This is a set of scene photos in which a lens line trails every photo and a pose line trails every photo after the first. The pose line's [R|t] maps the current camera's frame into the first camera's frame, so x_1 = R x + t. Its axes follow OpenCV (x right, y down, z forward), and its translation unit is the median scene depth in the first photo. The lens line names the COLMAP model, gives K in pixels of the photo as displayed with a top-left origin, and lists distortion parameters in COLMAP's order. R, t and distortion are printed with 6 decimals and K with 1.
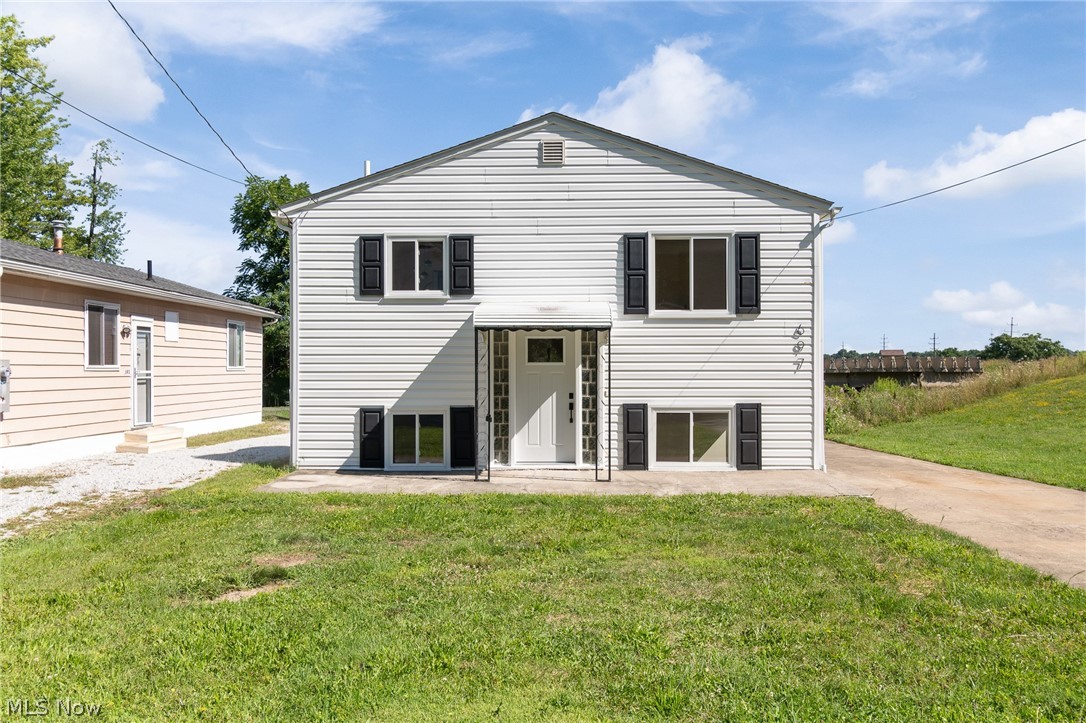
lens RADIAL K [[920.6, 0, 542.8], [0, 920.6, 364.6], [0, 0, 1]] dist [-0.013595, -0.001206]
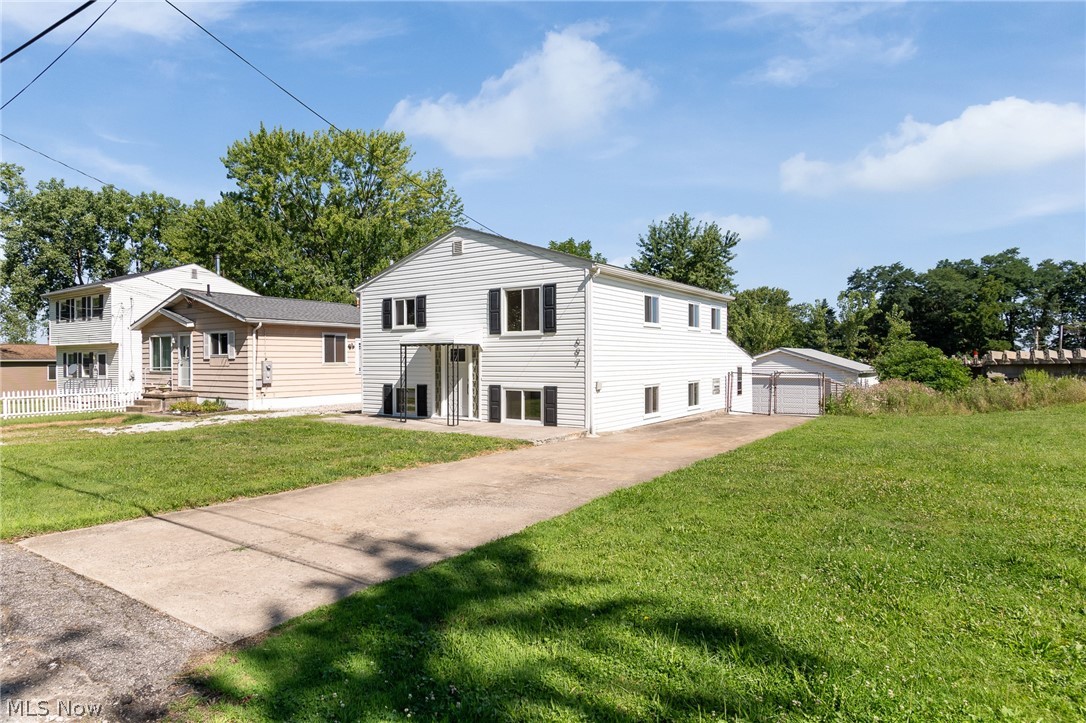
lens RADIAL K [[623.6, 0, 542.8], [0, 623.6, 359.6], [0, 0, 1]] dist [0.001588, 0.000029]
pose [[0.839189, -0.002178, -0.543836, 0.828049], [0.005771, 0.999971, 0.004900, -0.011737], [0.543810, -0.007251, 0.839177, 0.045341]]
